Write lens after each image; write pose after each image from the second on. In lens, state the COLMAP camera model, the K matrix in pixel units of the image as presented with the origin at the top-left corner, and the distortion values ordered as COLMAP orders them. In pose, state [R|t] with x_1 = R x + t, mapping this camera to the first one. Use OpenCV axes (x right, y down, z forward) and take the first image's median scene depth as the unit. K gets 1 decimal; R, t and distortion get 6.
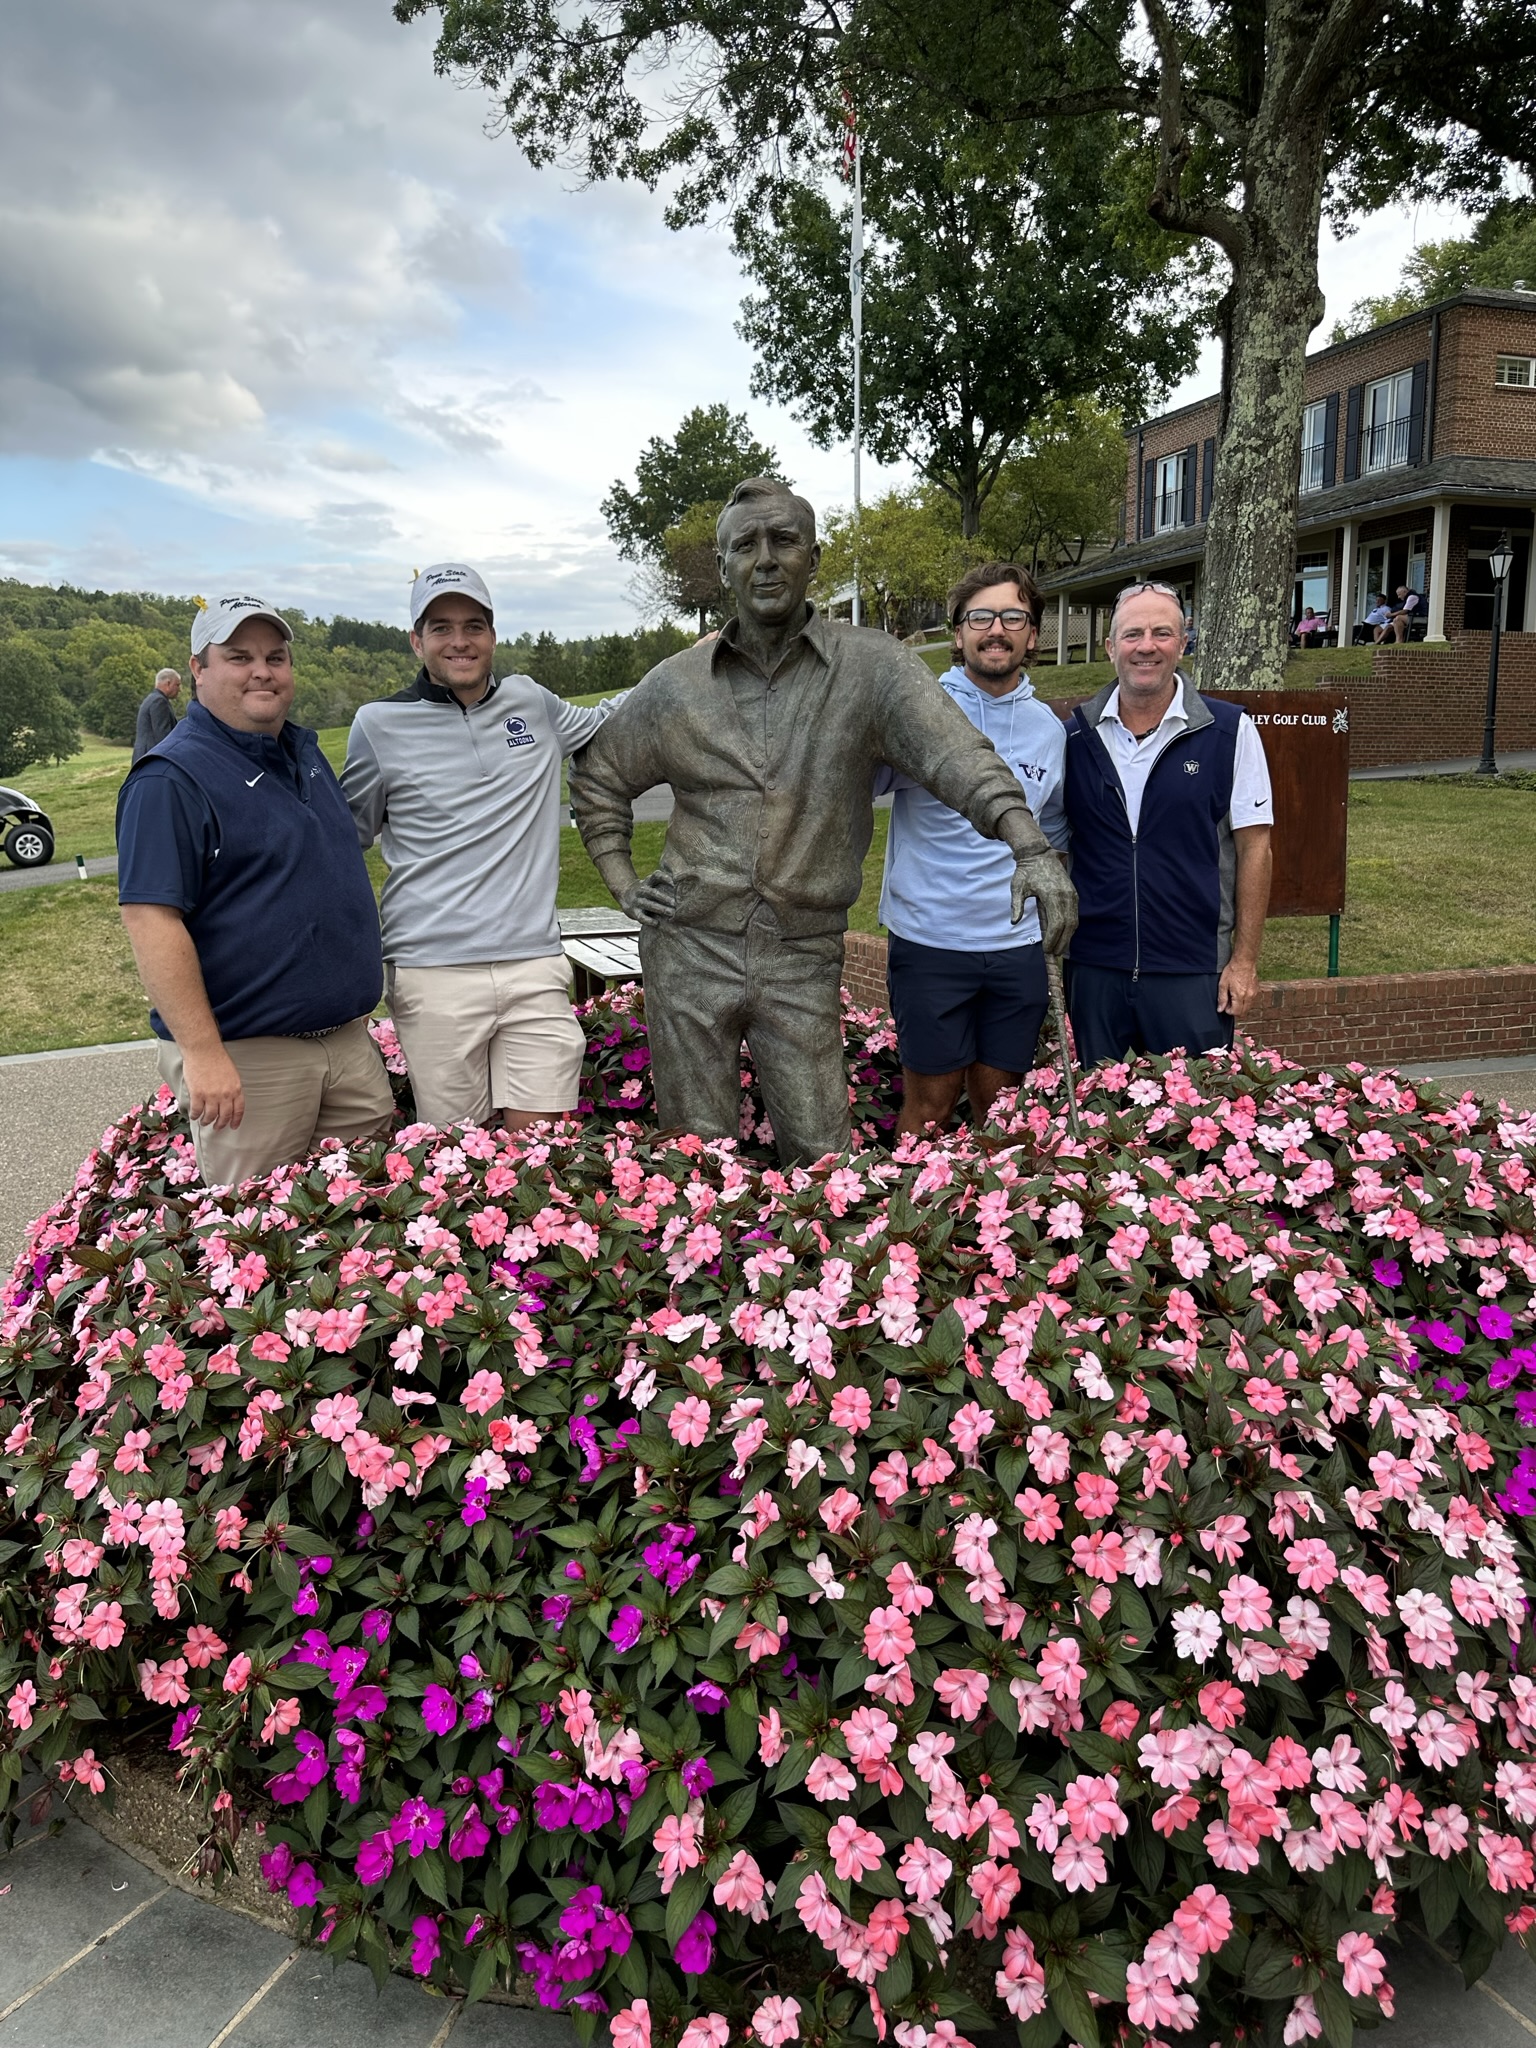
lens RADIAL K [[1437.6, 0, 773.0], [0, 1437.6, 1027.2], [0, 0, 1]] dist [0.020559, -0.026839]
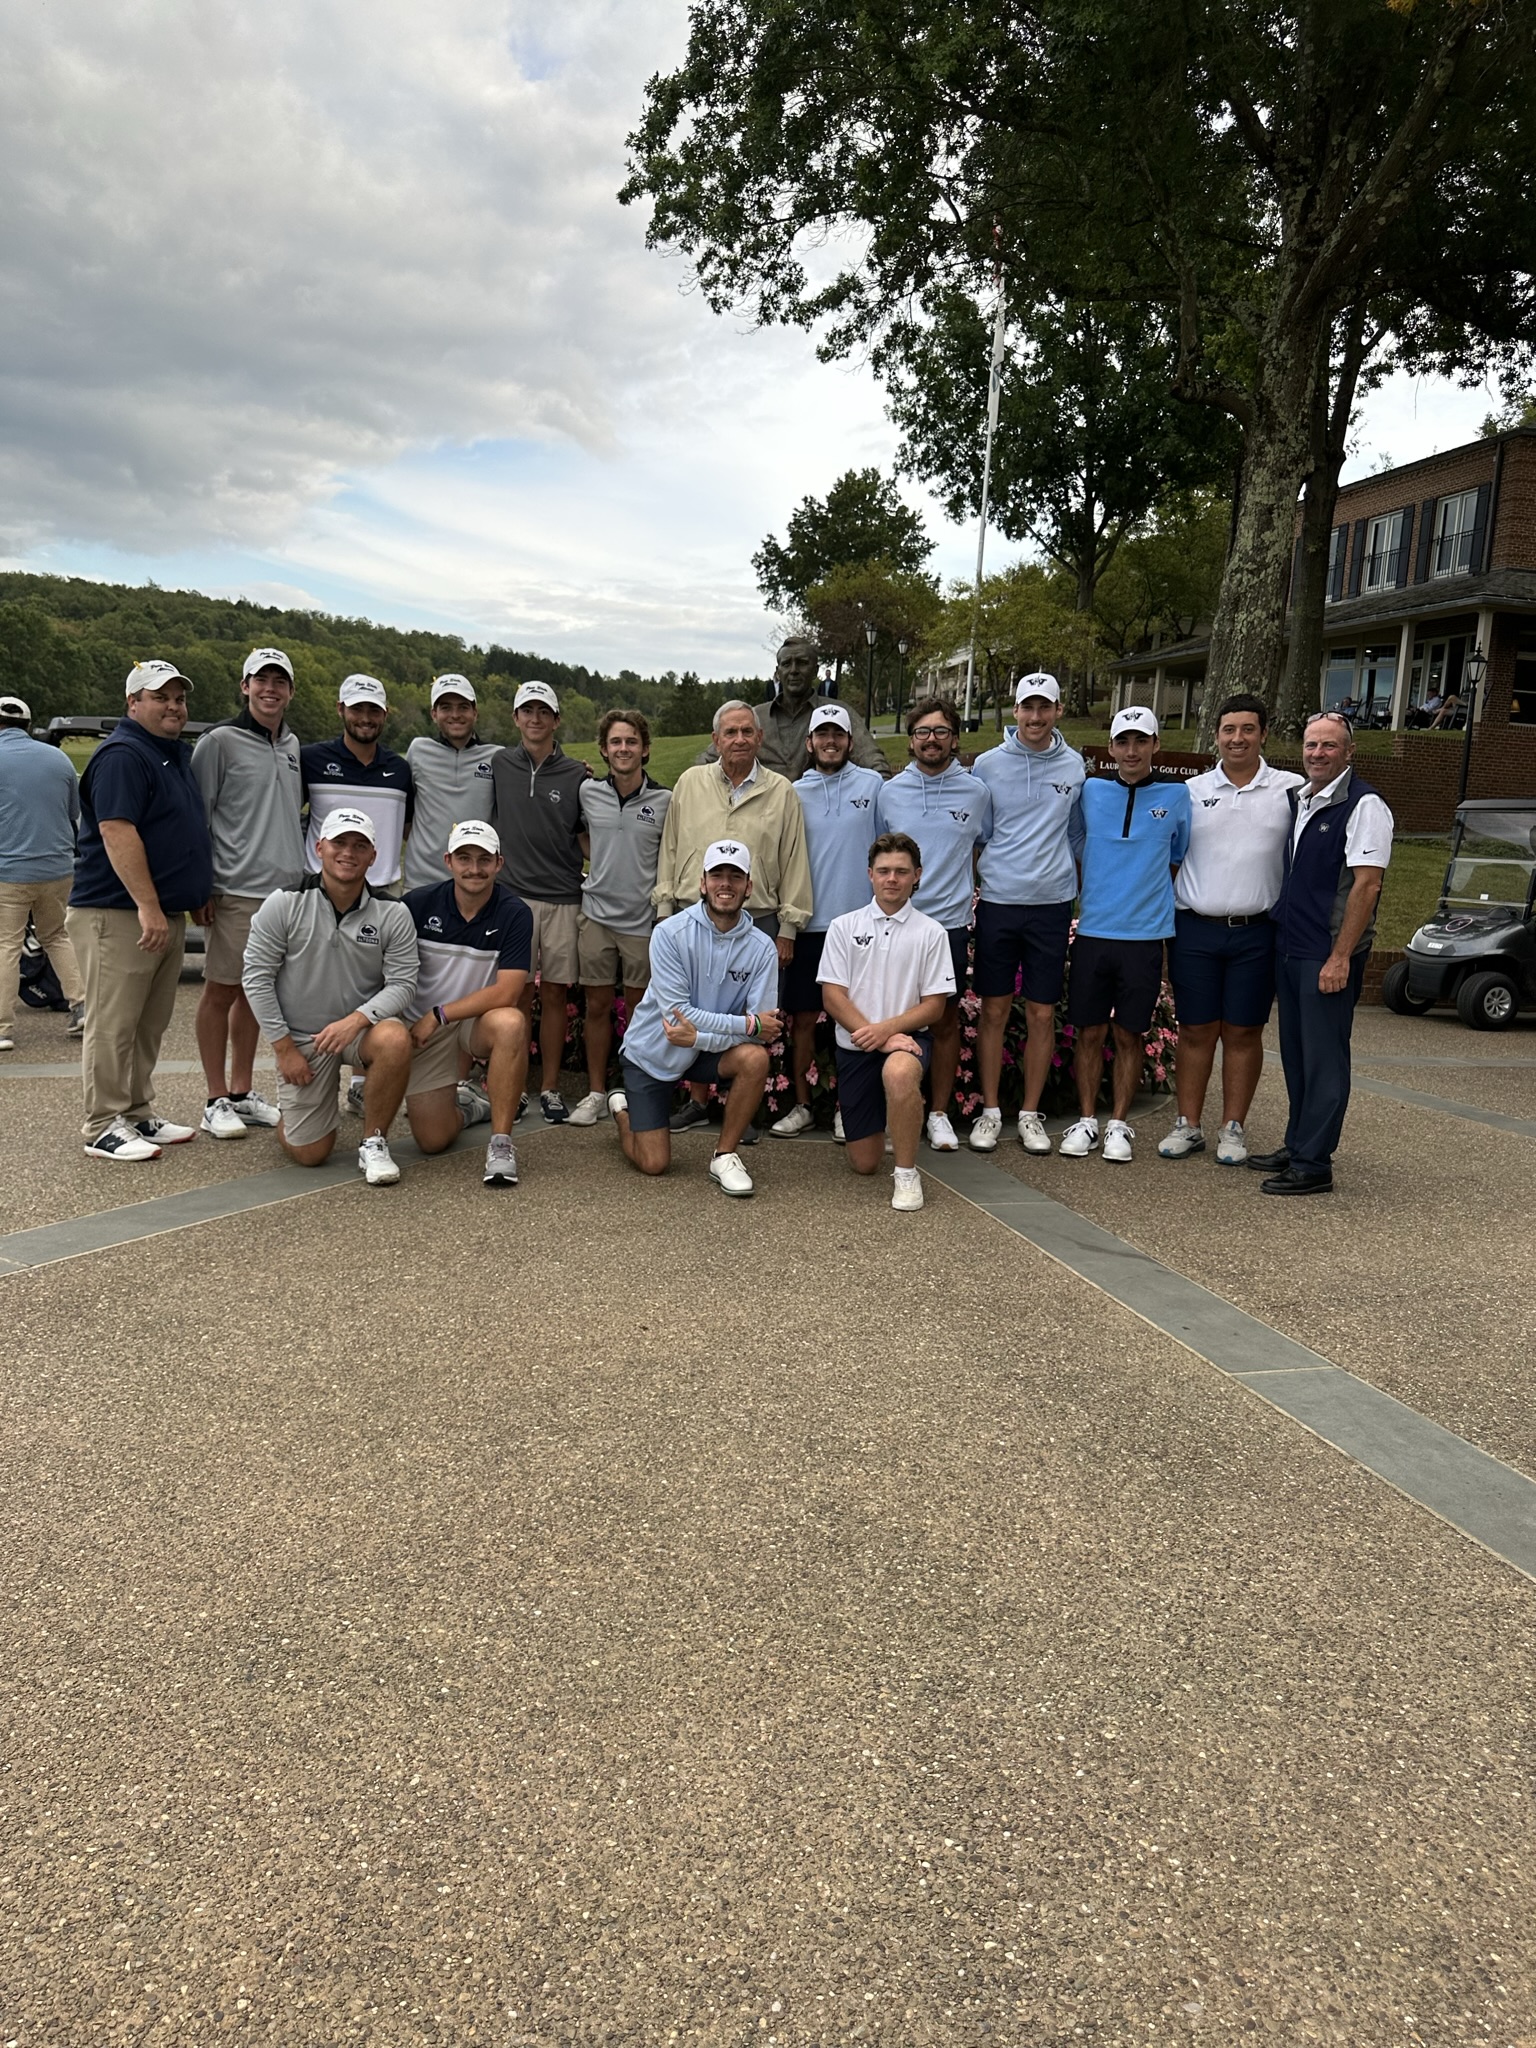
lens RADIAL K [[1465.0, 0, 769.5], [0, 1465.0, 1037.2], [0, 0, 1]] dist [0.044025, -0.078481]
pose [[0.993501, 0.079475, -0.081483, 0.046926], [-0.081802, 0.996319, -0.025621, 0.082530], [0.079147, 0.032120, 0.996345, -0.331026]]
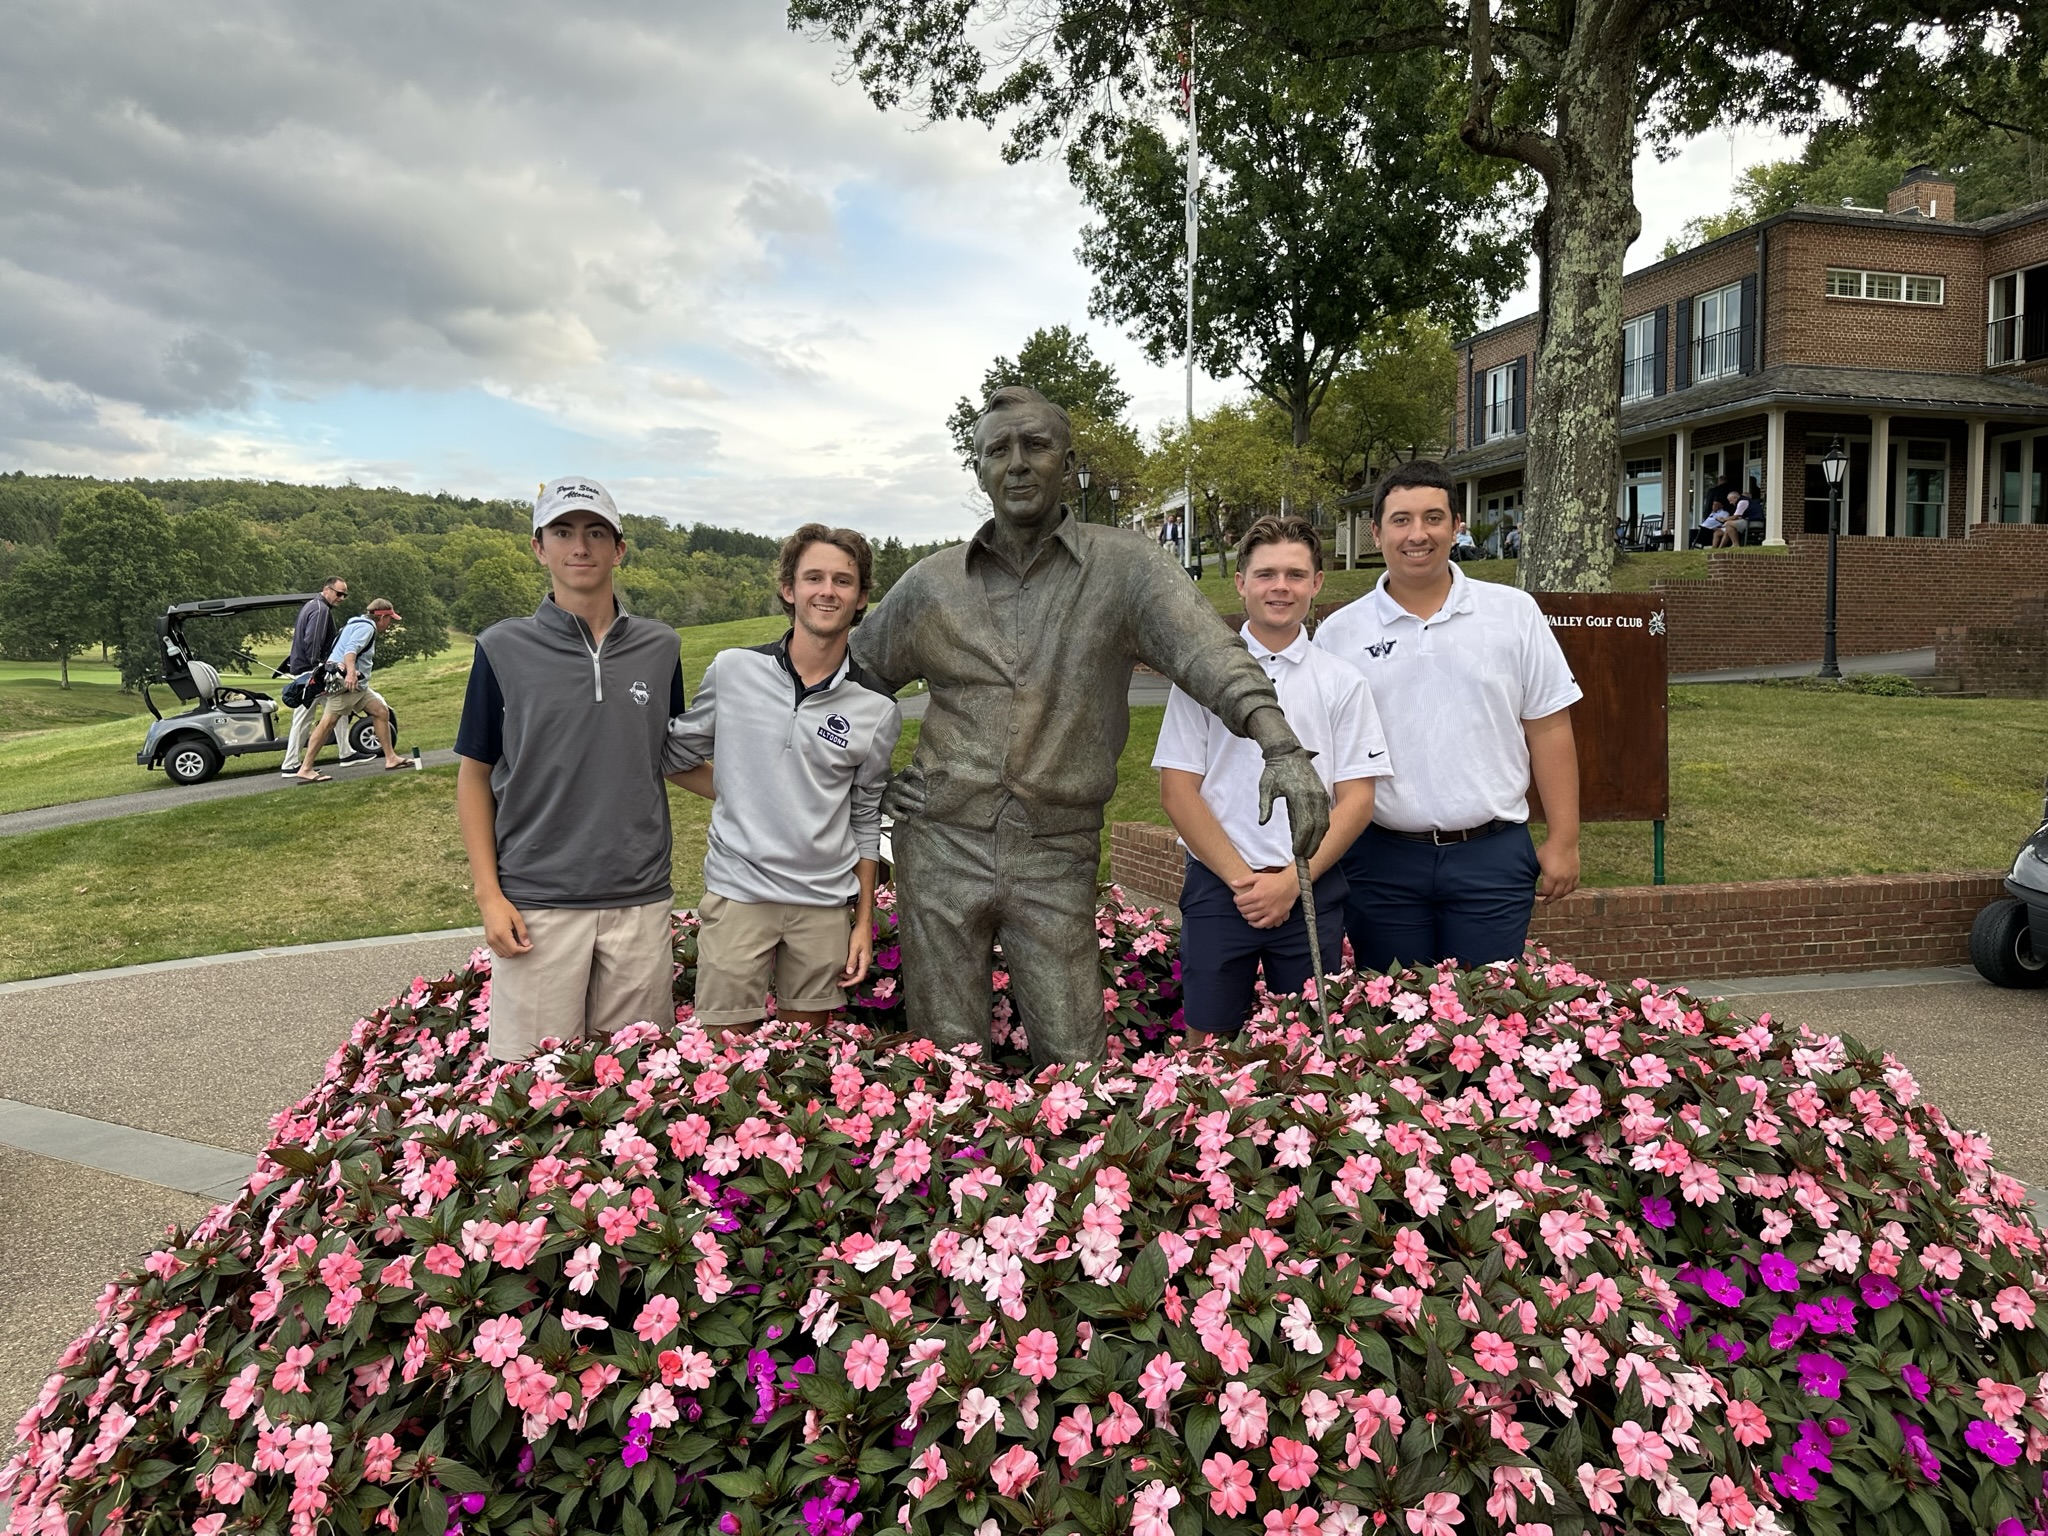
lens RADIAL K [[1439.3, 0, 1020.7], [0, 1439.3, 762.2], [0, 0, 1]] dist [0.015344, -0.020289]
pose [[0.997907, 0.009974, -0.063888, 0.014467], [-0.017056, 0.993642, -0.111282, -0.001055], [0.062372, 0.112139, 0.991733, 0.005904]]
